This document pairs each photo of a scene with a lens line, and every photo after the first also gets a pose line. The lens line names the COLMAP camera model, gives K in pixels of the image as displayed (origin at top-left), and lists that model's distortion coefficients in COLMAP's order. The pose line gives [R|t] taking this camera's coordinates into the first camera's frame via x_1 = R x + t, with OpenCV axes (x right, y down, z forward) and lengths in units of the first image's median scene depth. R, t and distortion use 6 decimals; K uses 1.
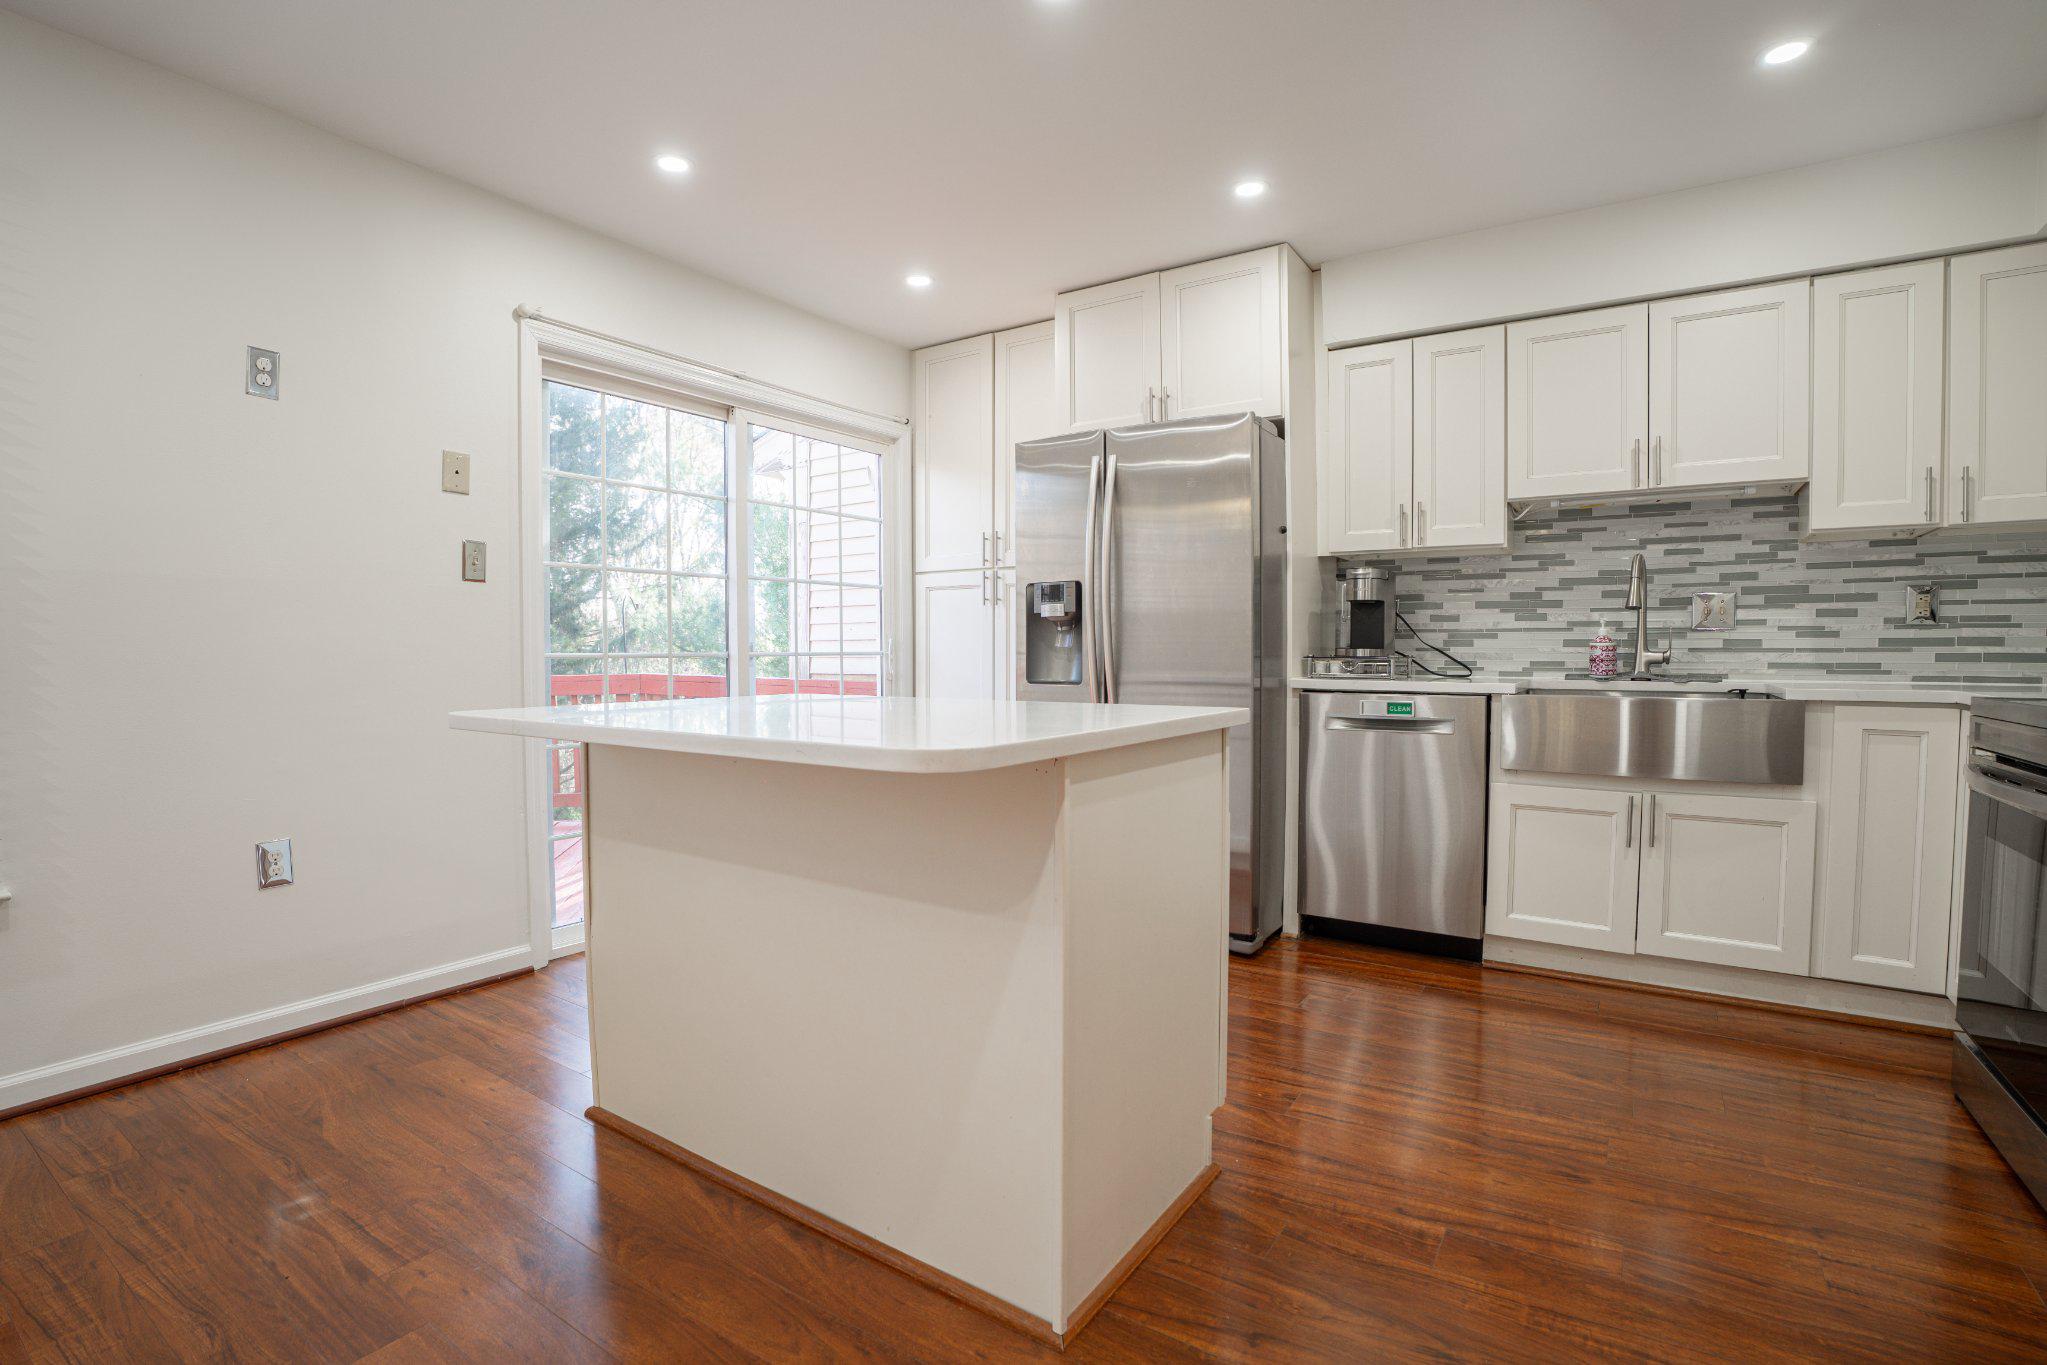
lens RADIAL K [[961.0, 0, 1015.0], [0, 961.0, 679.0], [0, 0, 1]] dist [-0.077473, 0.025518]
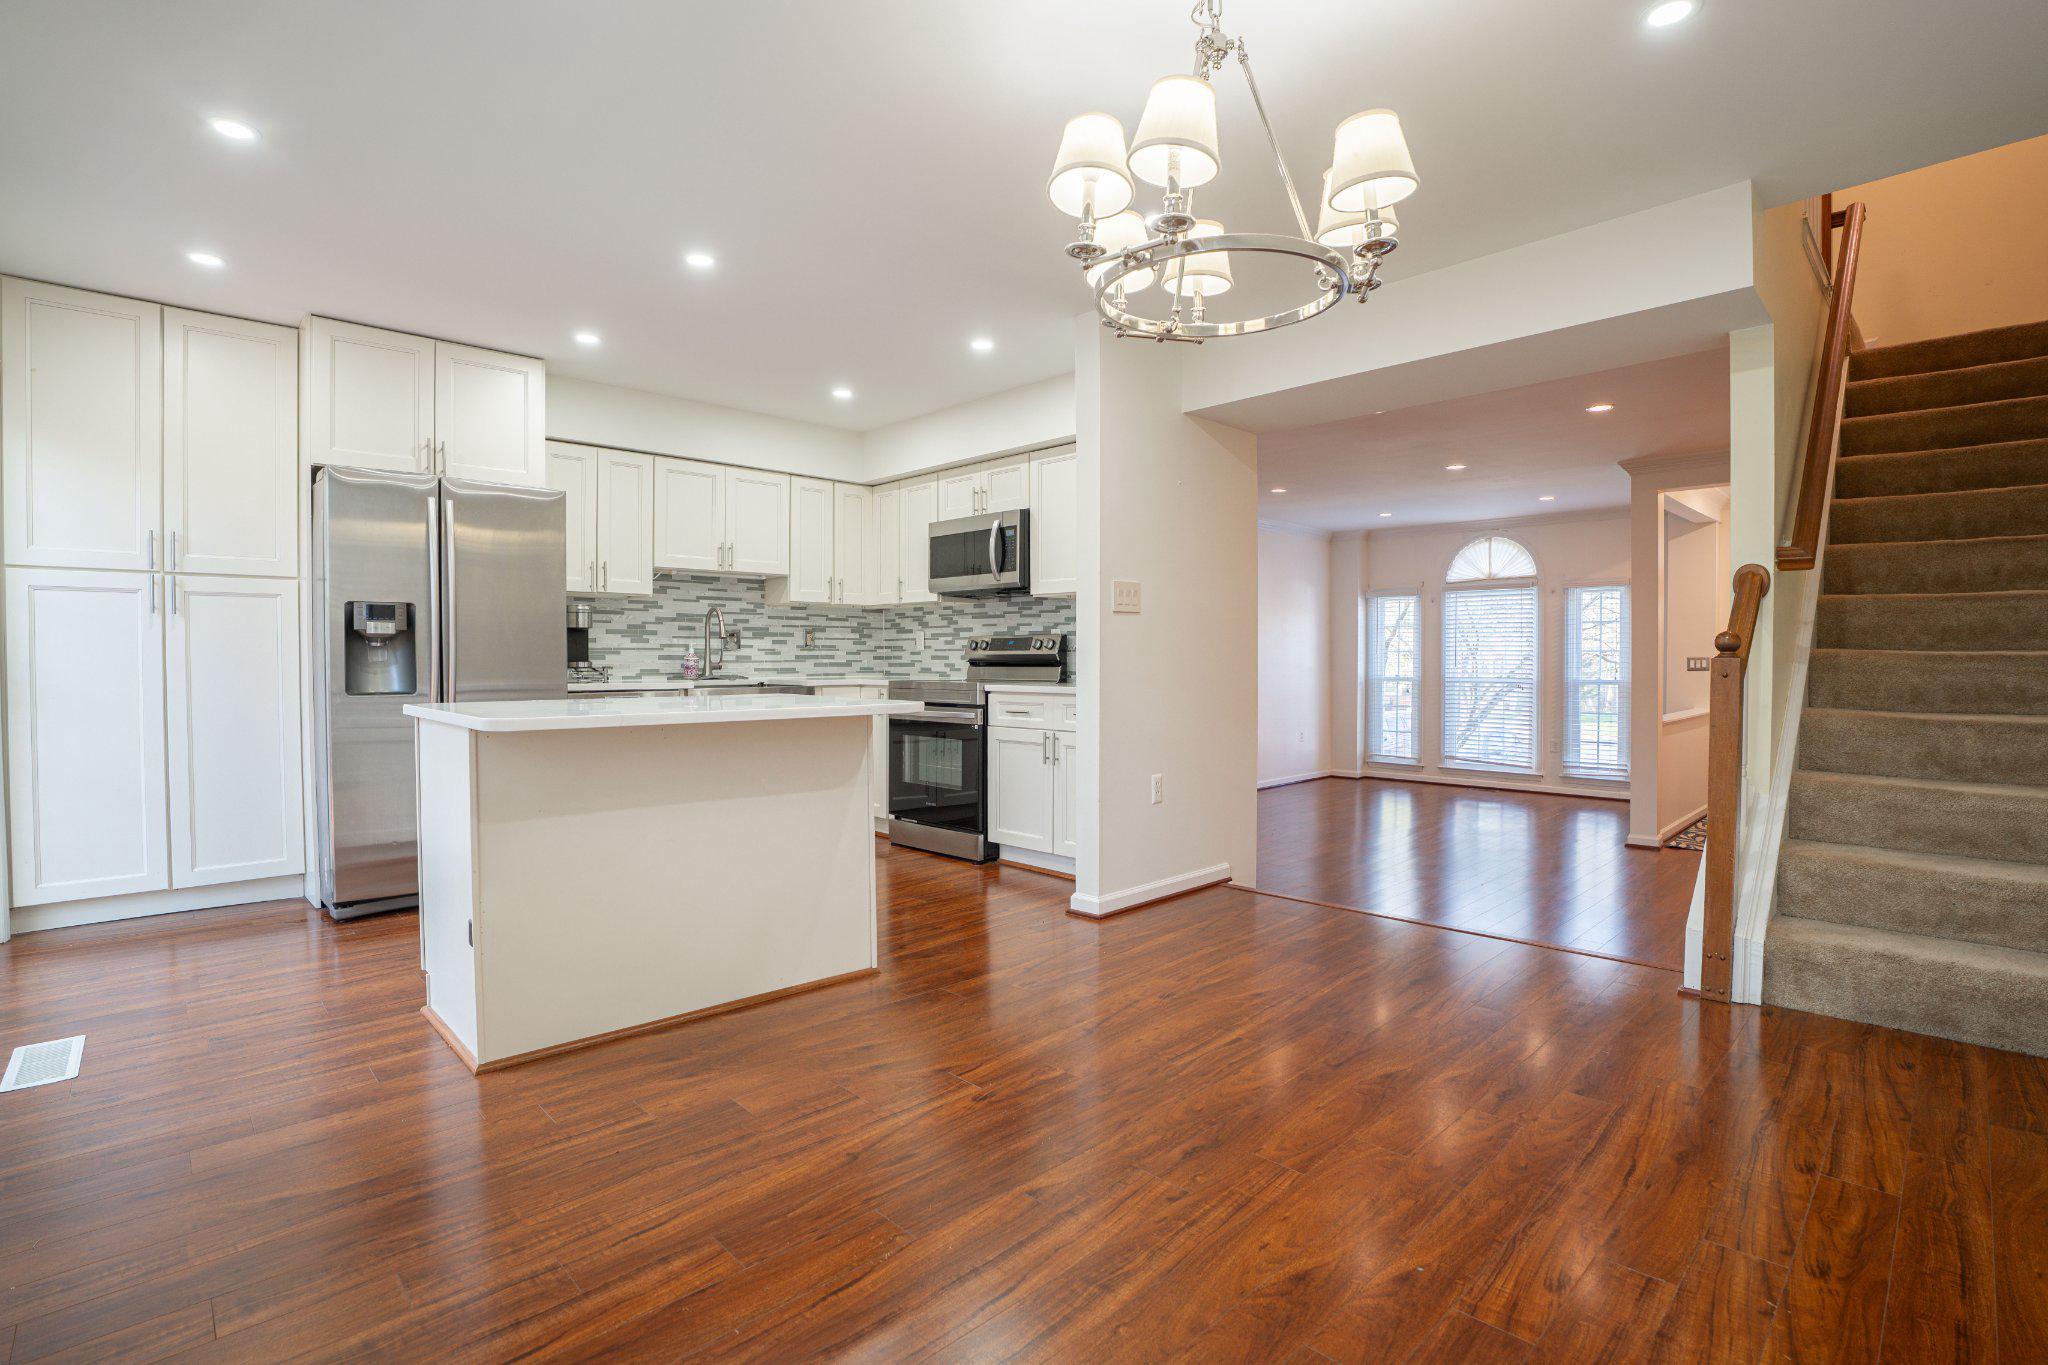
lens RADIAL K [[961.5, 0, 1015.5], [0, 961.5, 679.0], [0, 0, 1]] dist [-0.077473, 0.025518]
pose [[0.213564, -0.020202, 0.976720, -0.889908], [0.028829, 0.999481, 0.014369, -0.007613], [-0.976504, 0.025089, 0.214035, 0.066176]]
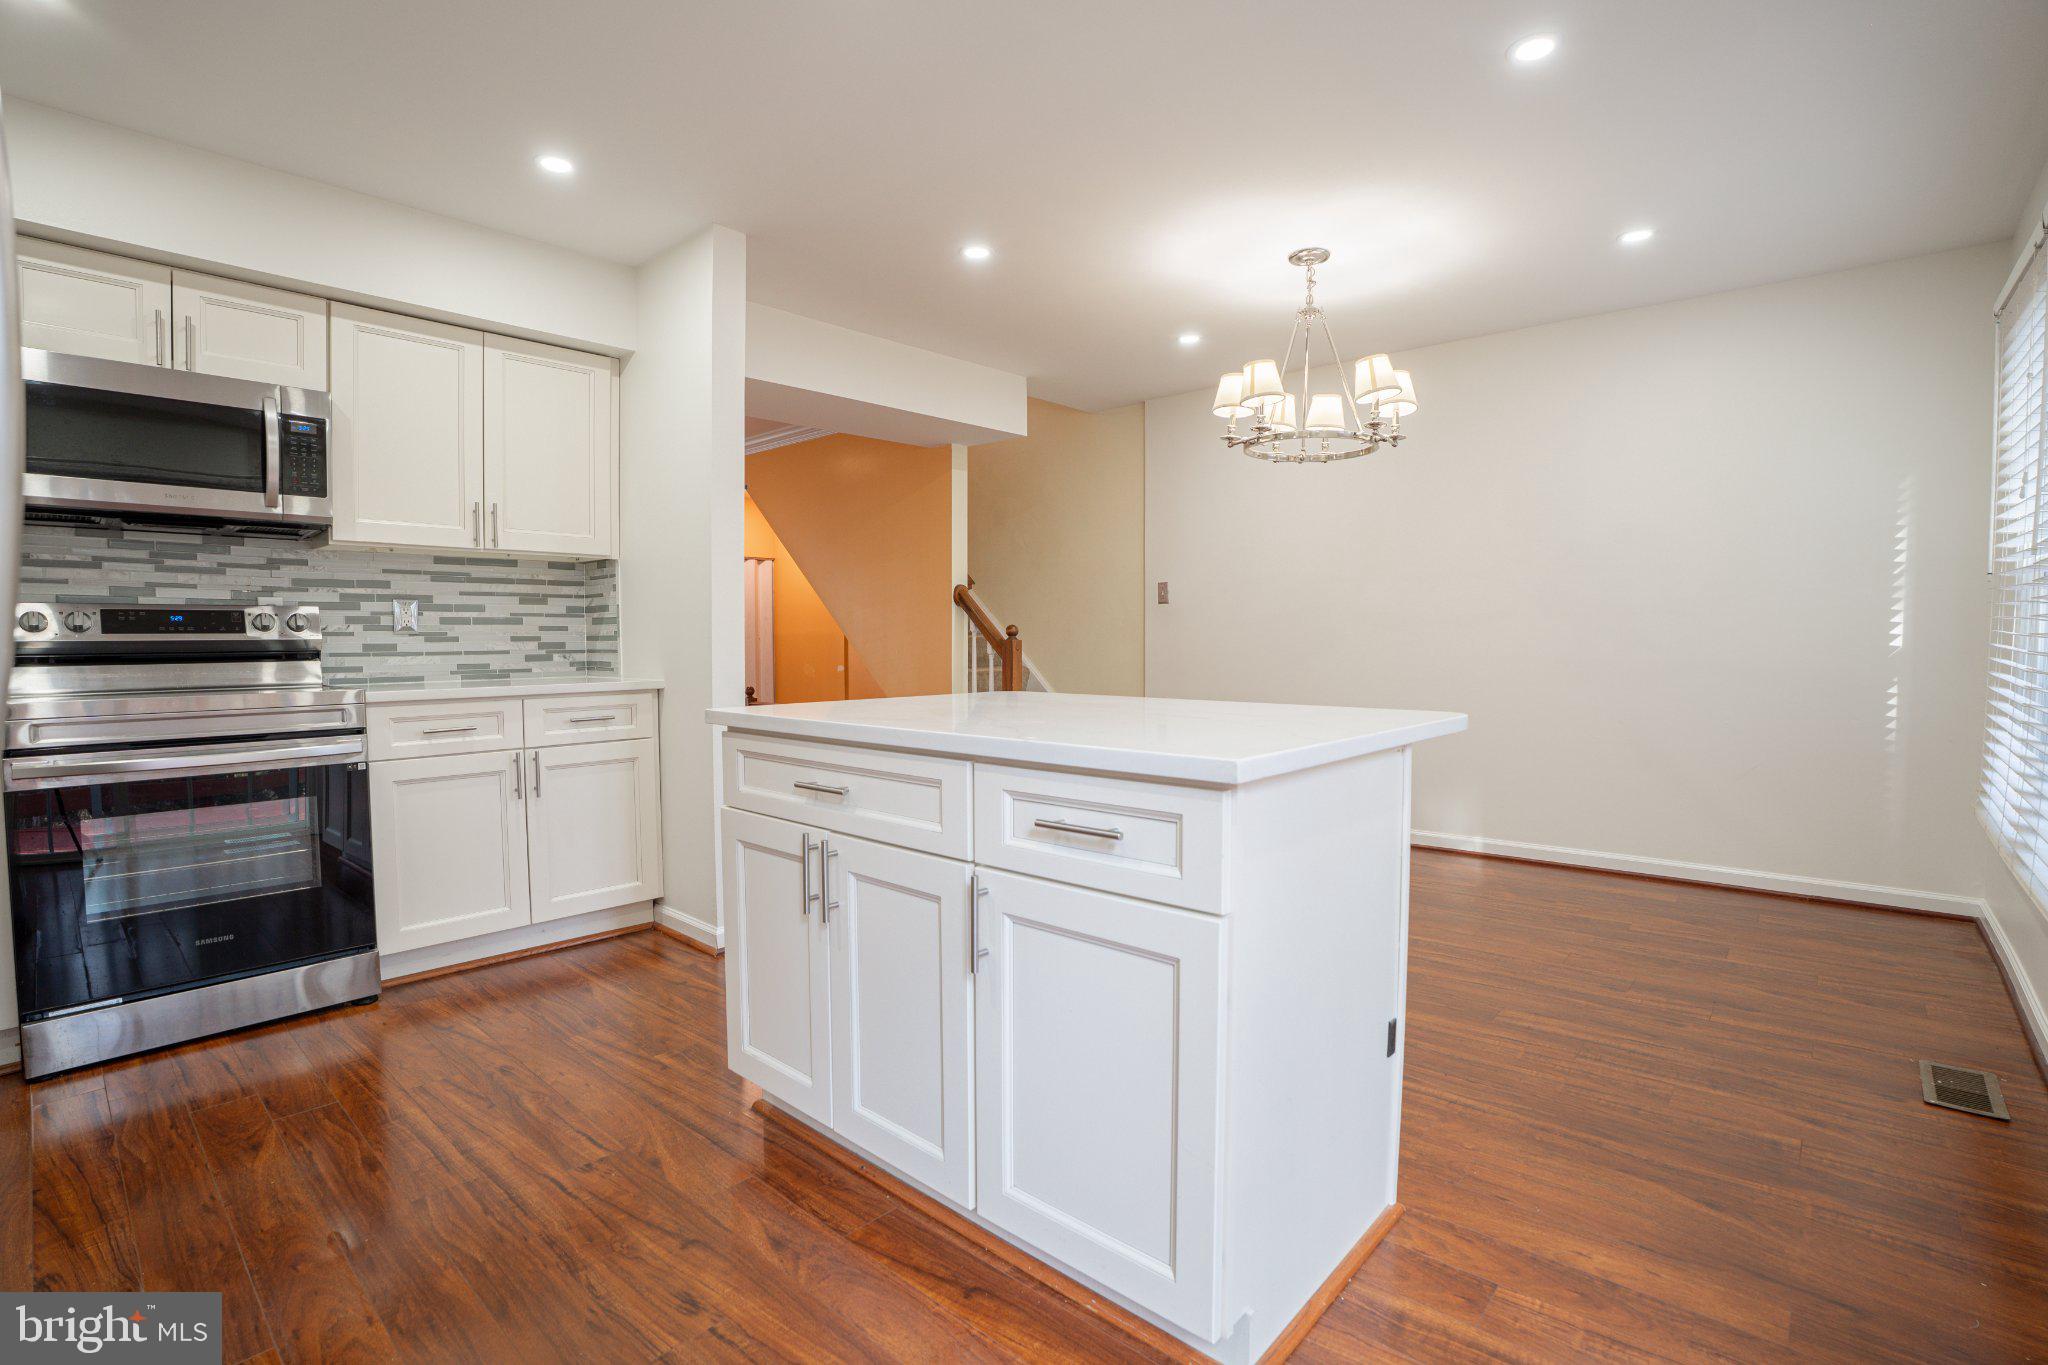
lens RADIAL K [[947.8, 0, 1012.1], [0, 947.8, 681.4], [0, 0, 1]] dist [-0.063759, 0.015799]
pose [[-0.988806, -0.001197, 0.149200, -0.149271], [0.010233, 0.997070, 0.075812, -0.044857], [-0.148854, 0.076491, -0.985896, 1.149676]]
